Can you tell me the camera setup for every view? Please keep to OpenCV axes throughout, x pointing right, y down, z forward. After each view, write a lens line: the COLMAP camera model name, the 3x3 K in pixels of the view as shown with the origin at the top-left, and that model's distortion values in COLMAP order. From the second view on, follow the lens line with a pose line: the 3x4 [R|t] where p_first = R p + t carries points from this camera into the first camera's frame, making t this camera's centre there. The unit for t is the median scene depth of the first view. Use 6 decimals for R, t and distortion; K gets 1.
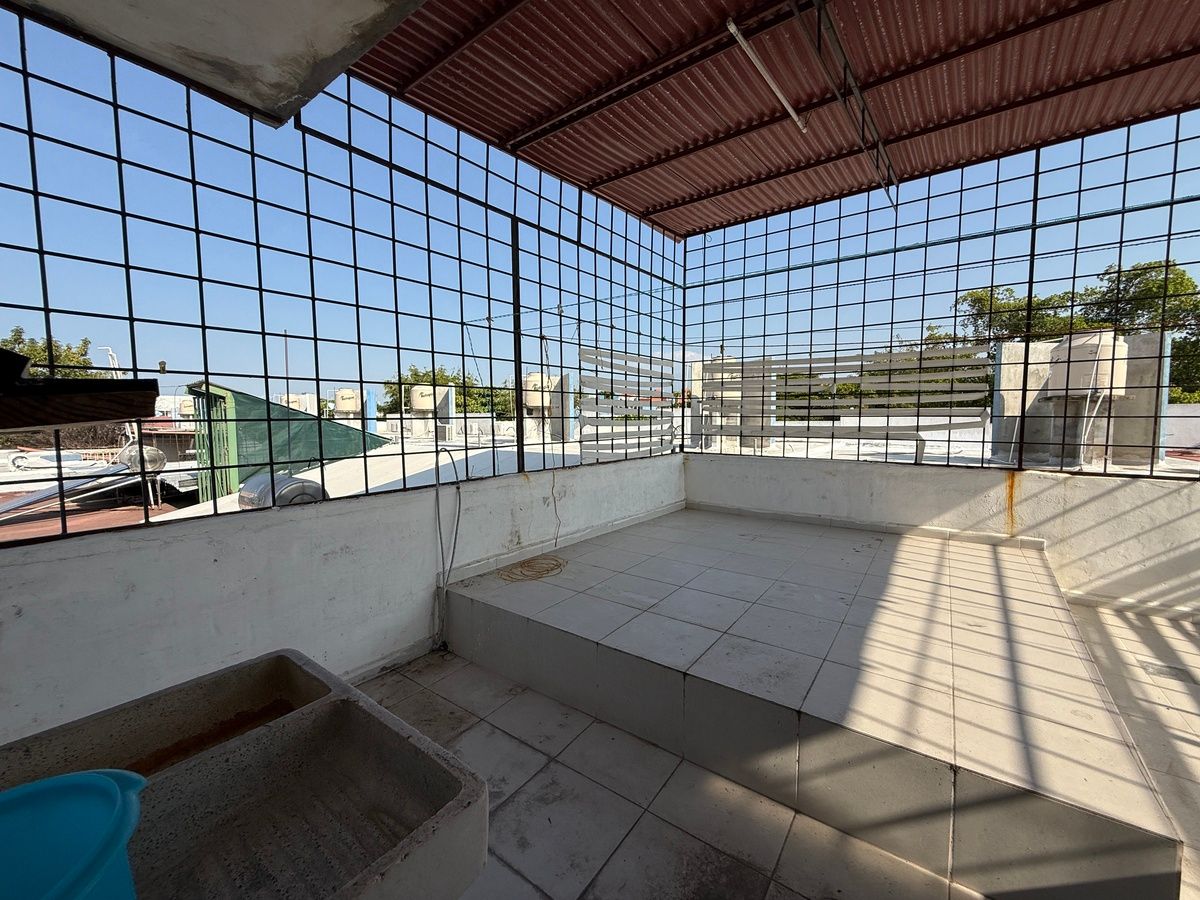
lens RADIAL K [[478.4, 0, 597.6], [0, 478.4, 450.2], [0, 0, 1]] dist [-0.001920, -0.000142]
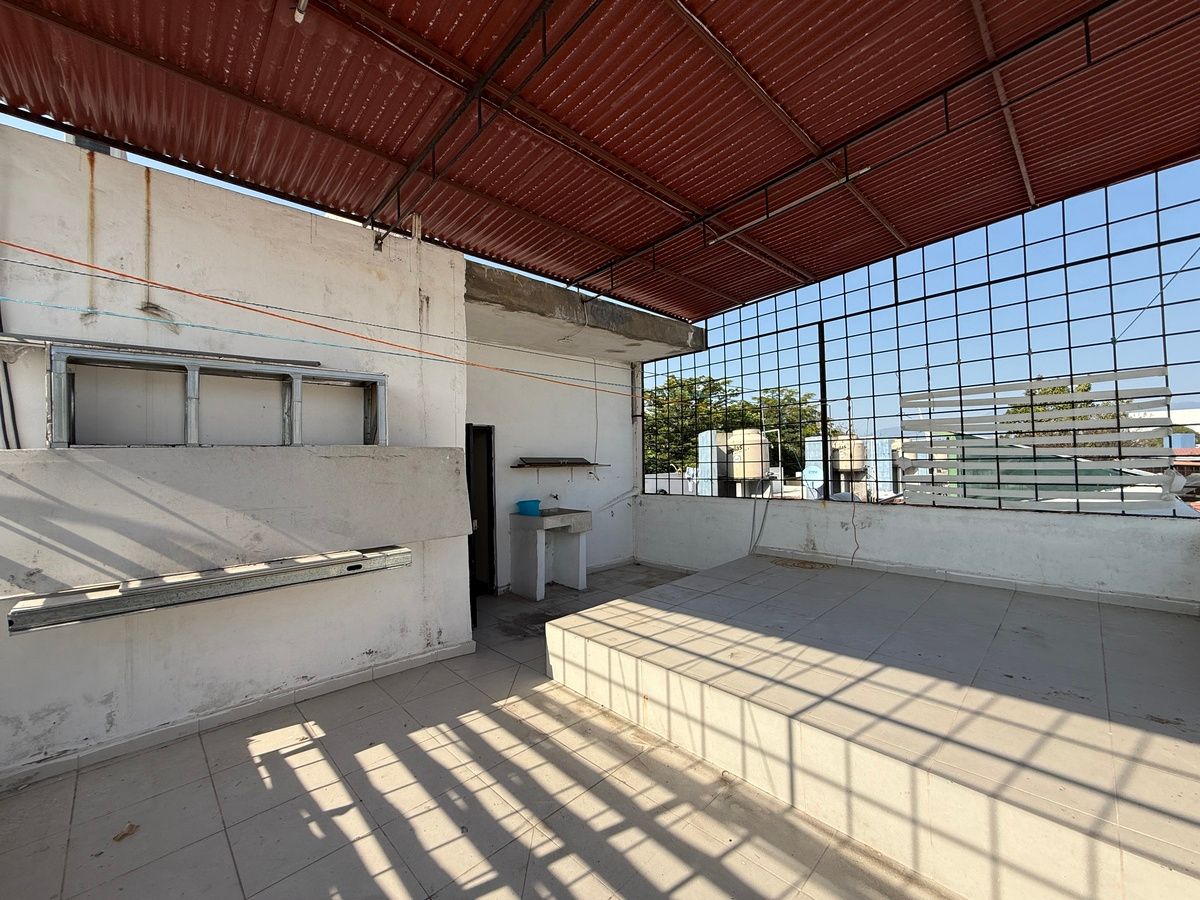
lens RADIAL K [[478.4, 0, 598.3], [0, 478.4, 451.4], [0, 0, 1]] dist [-0.001920, -0.000142]
pose [[-0.166758, -0.006072, -0.985979, 1.766533], [-0.038401, 0.999262, 0.000341, -0.093844], [0.985250, 0.037919, -0.166868, 0.771931]]
